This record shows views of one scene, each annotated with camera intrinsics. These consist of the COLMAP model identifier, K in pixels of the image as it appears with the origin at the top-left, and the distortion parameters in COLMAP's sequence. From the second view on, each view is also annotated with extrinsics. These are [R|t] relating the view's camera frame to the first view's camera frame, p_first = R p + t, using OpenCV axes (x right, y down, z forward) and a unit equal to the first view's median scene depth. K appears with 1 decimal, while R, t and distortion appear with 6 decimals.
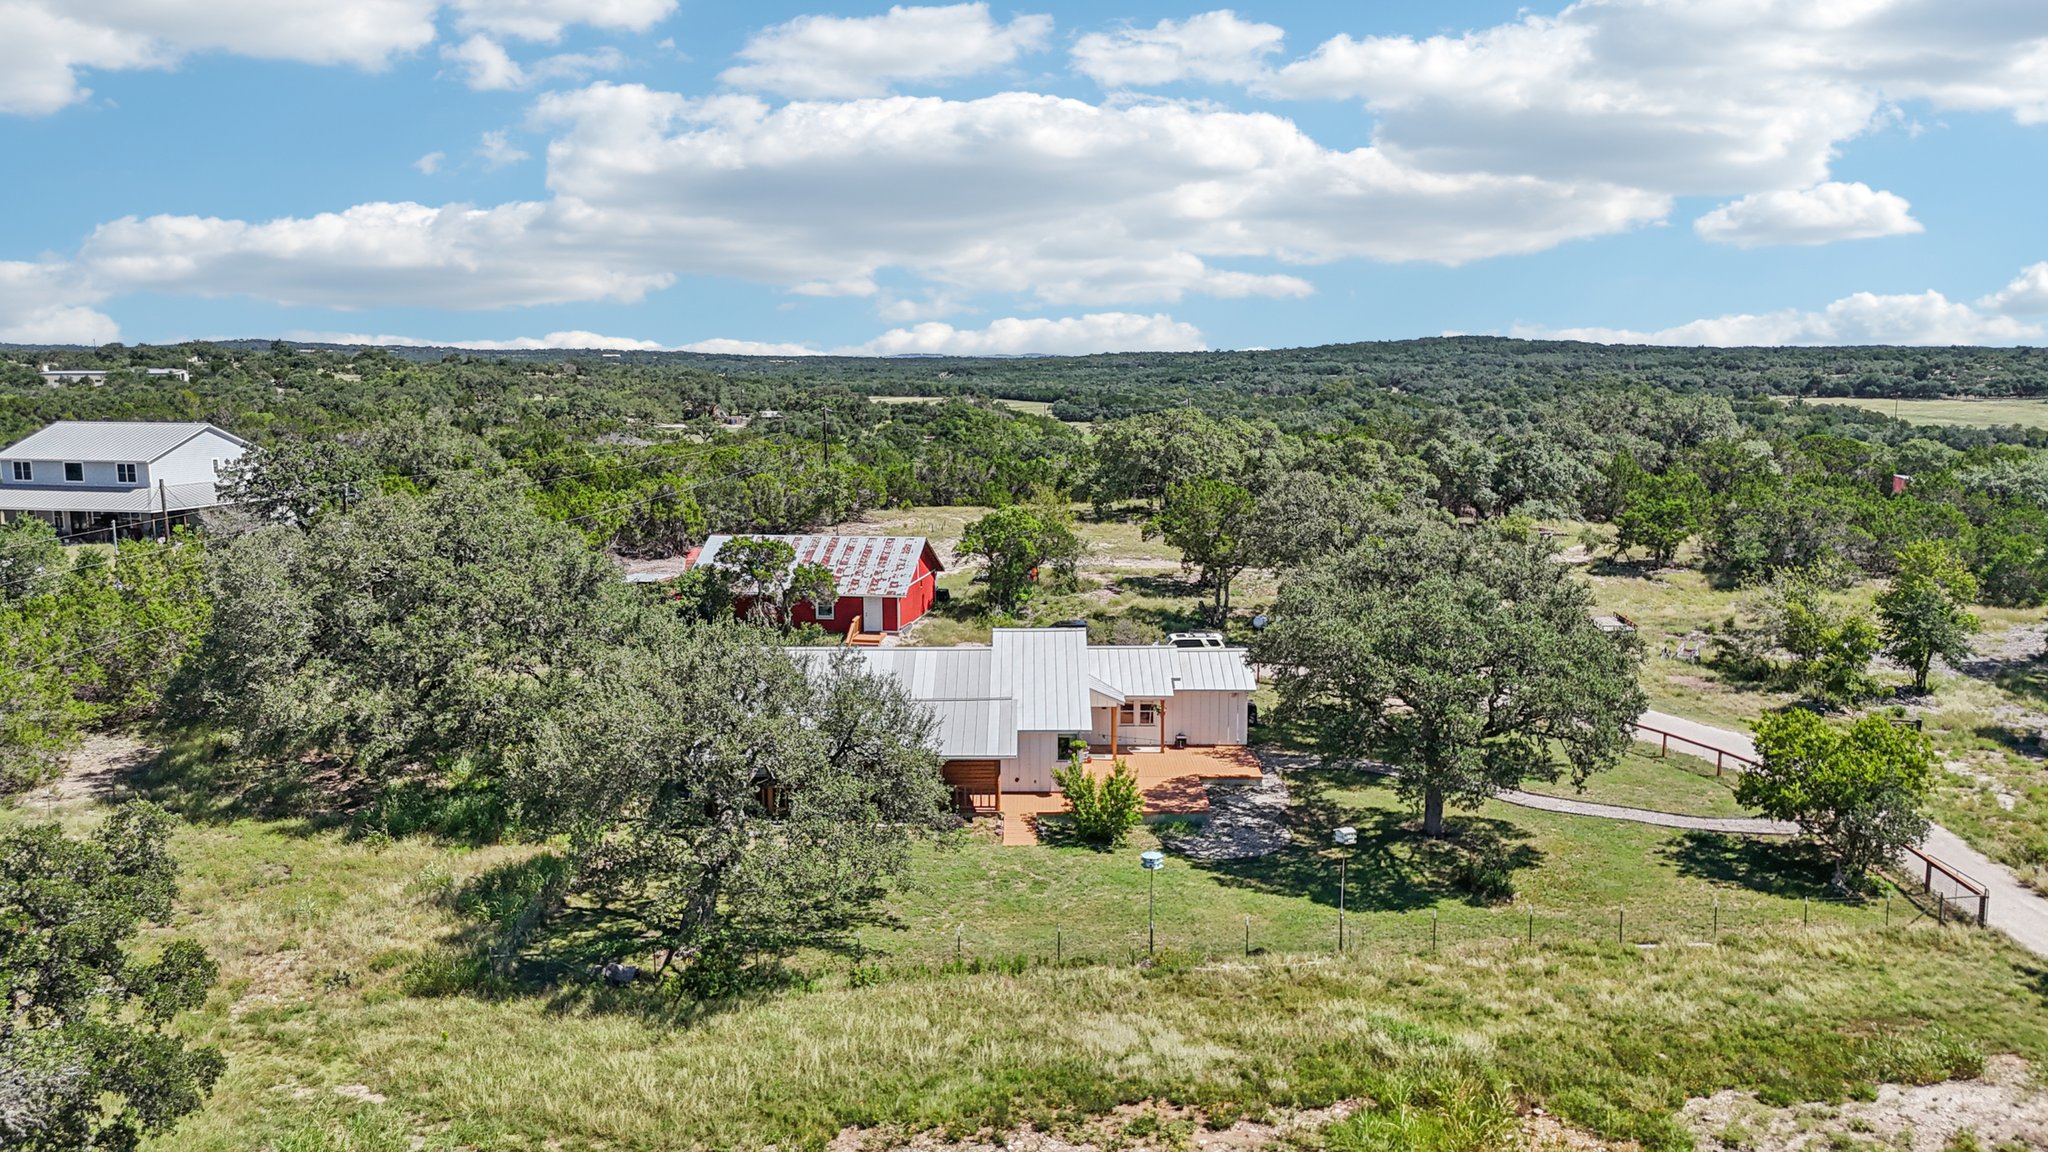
lens RADIAL K [[1494.9, 0, 1019.3], [0, 1494.9, 581.0], [0, 0, 1]] dist [0.044076, -0.031026]
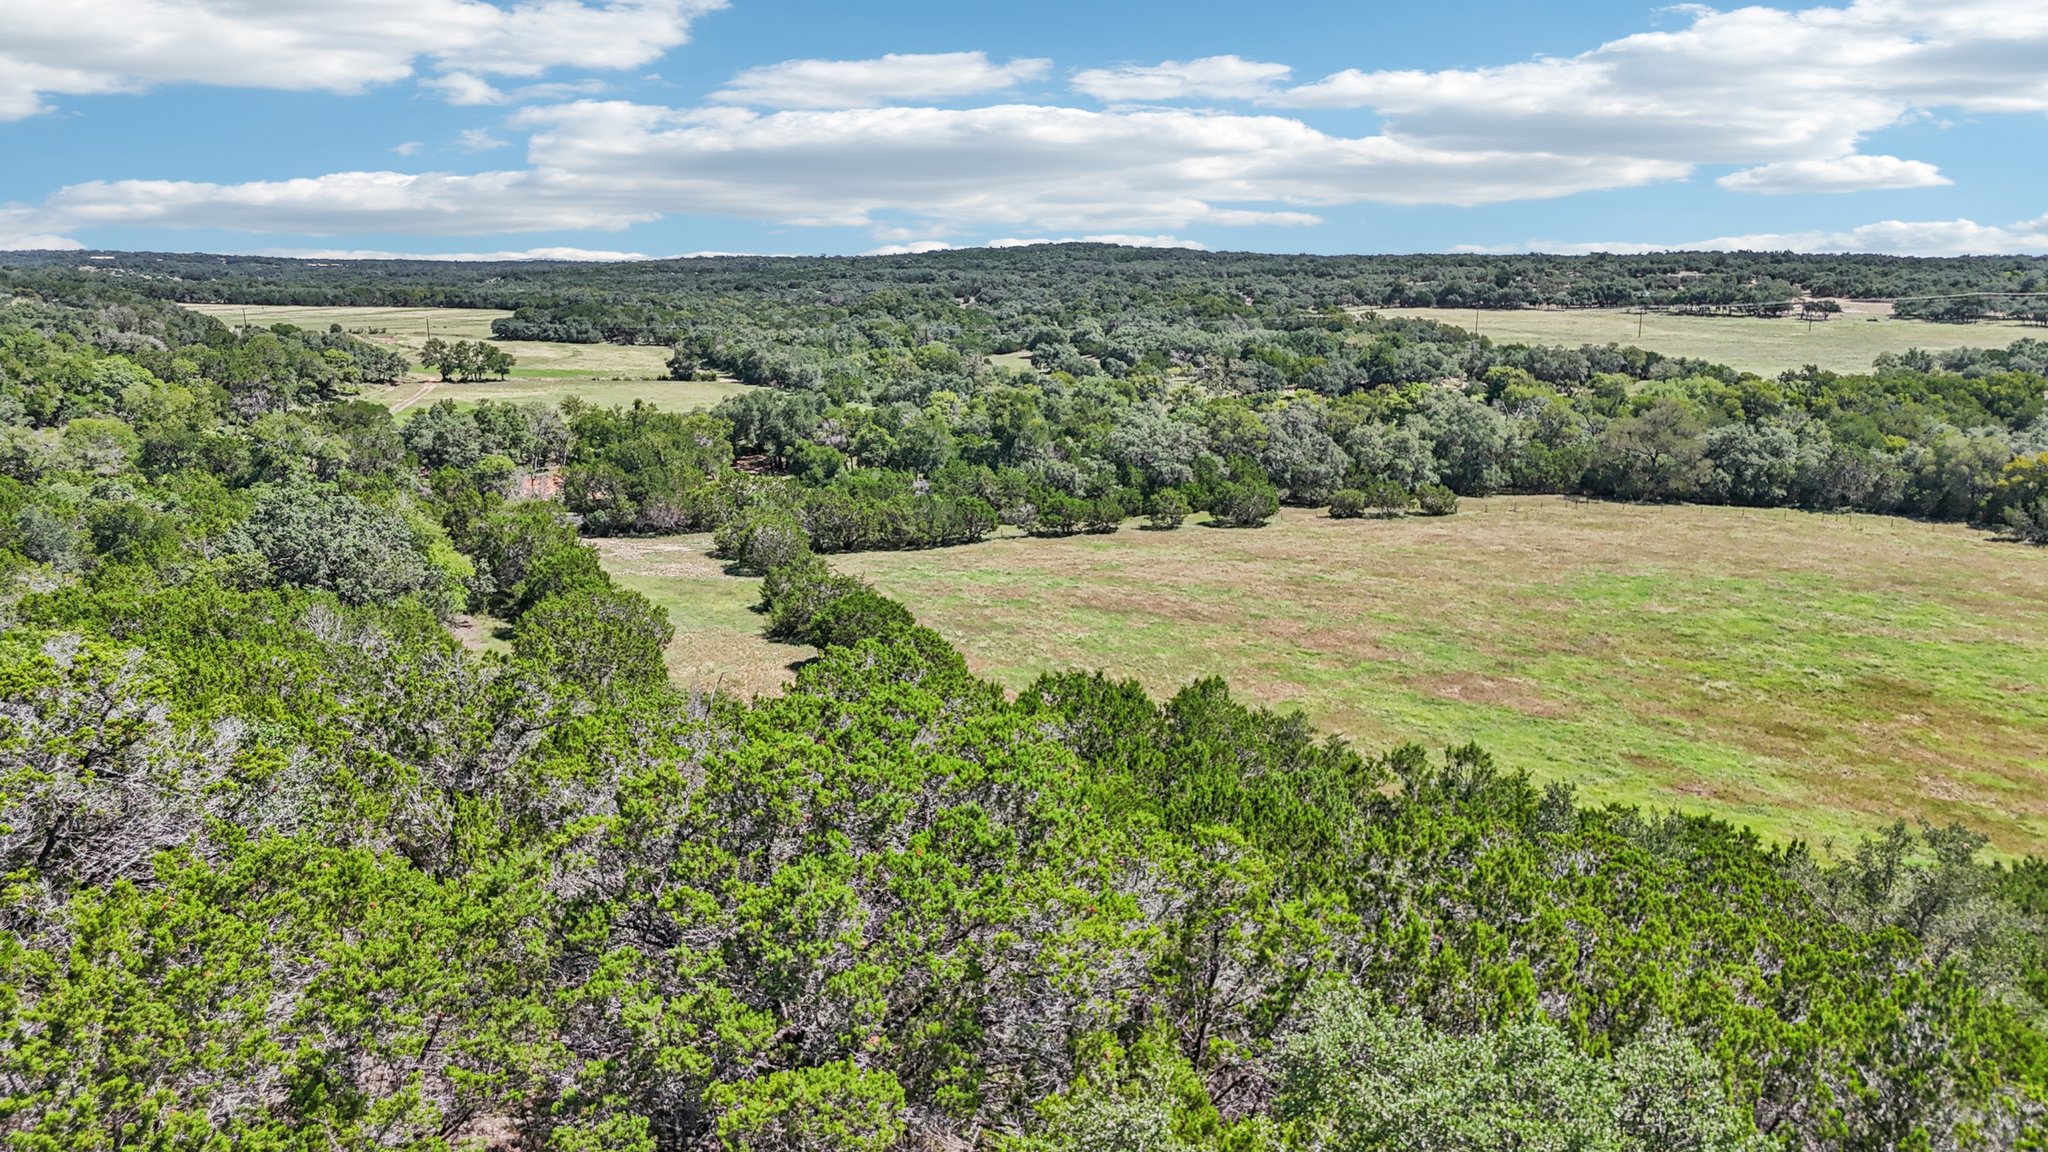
lens RADIAL K [[1494.9, 0, 1020.6], [0, 1494.9, 567.9], [0, 0, 1]] dist [0.044076, -0.031026]
pose [[0.974112, -0.043592, 0.221825, 0.128805], [0.032211, 0.997985, 0.054667, -0.028648], [-0.223761, -0.046106, 0.973553, 0.215946]]
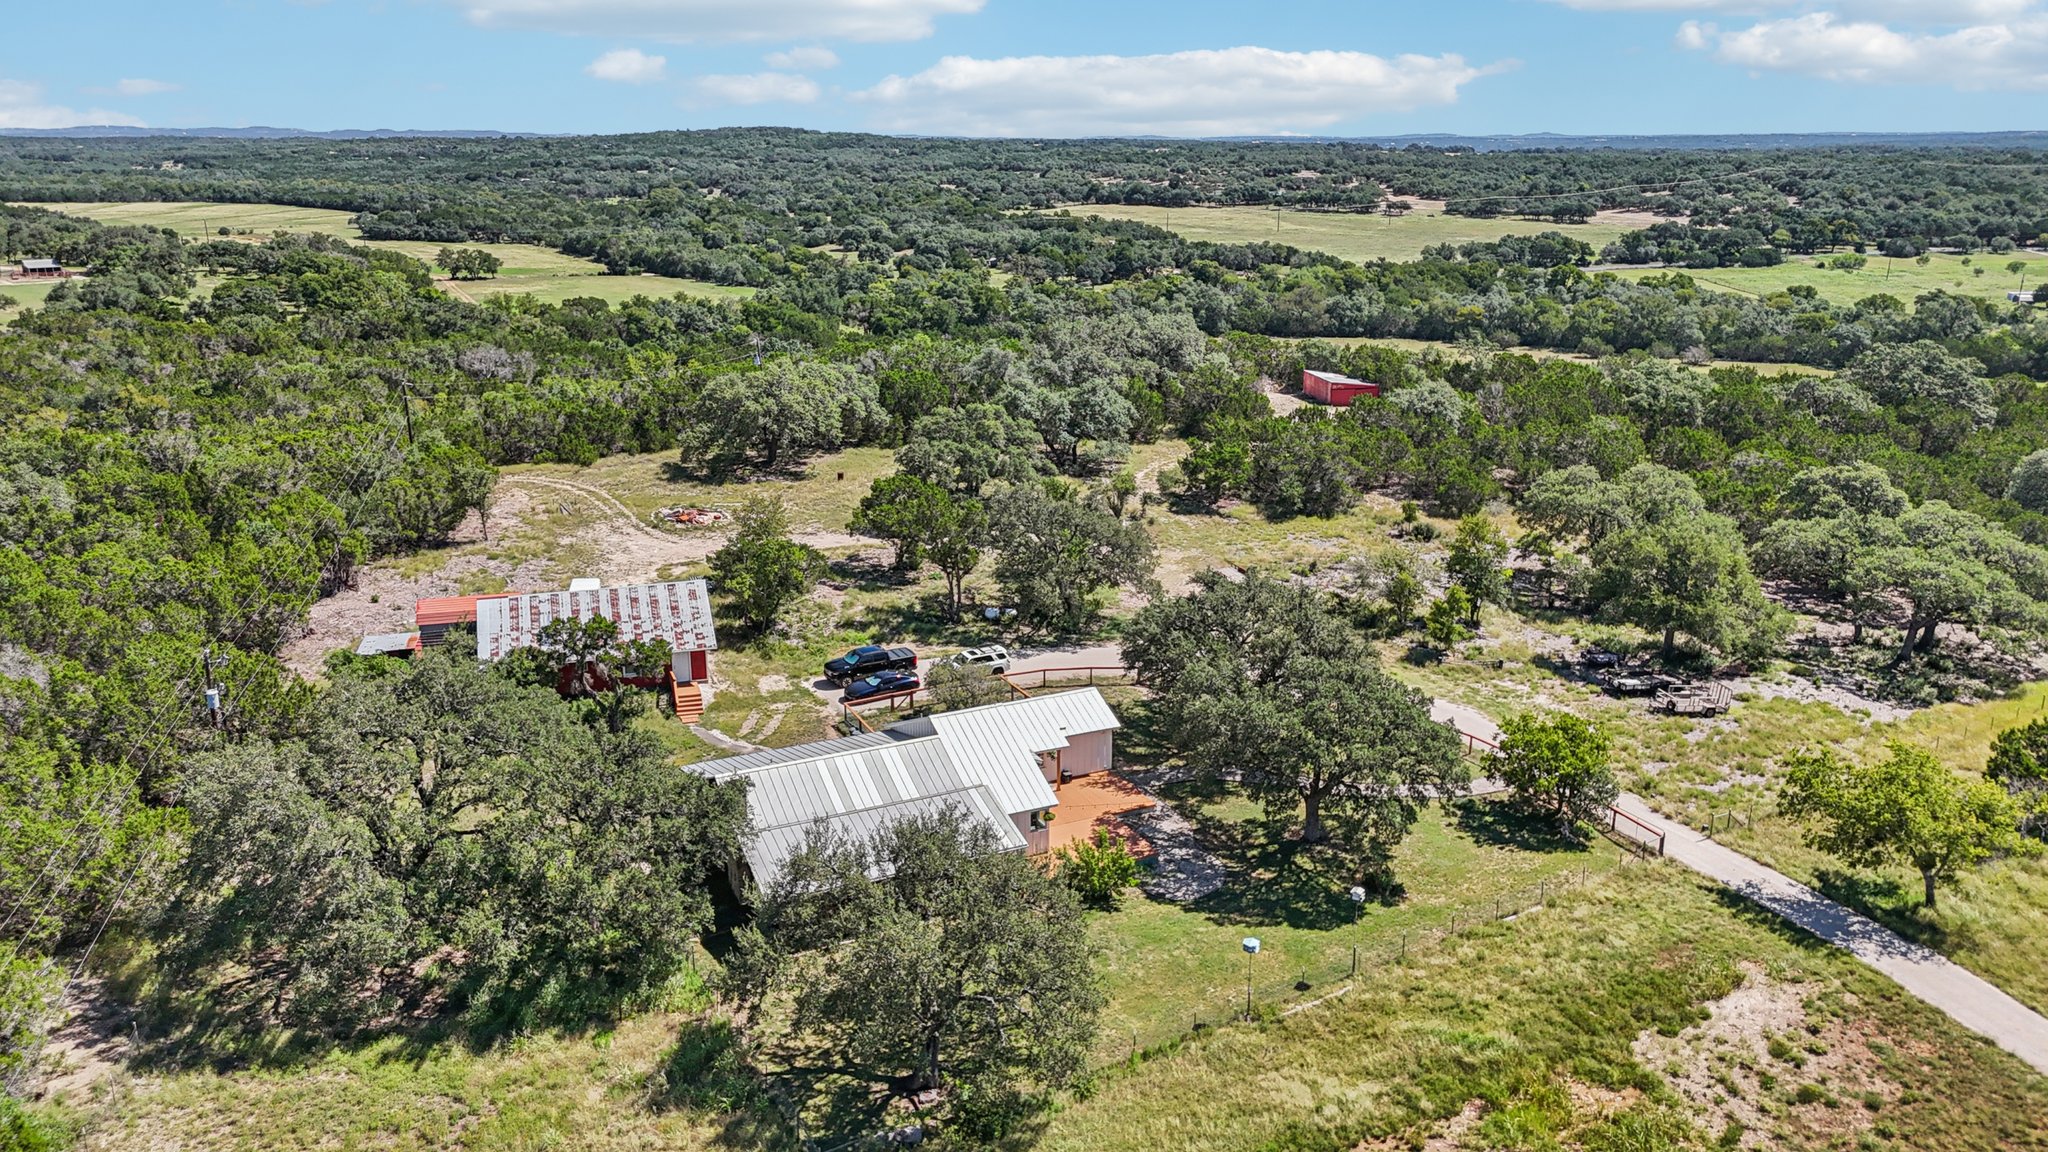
lens RADIAL K [[1494.9, 0, 1021.3], [0, 1494.9, 578.5], [0, 0, 1]] dist [0.044076, -0.031026]
pose [[0.896048, -0.121349, 0.427051, -0.041794], [0.061217, 0.986503, 0.151872, -0.023537], [-0.439716, -0.109942, 0.891382, -0.004867]]
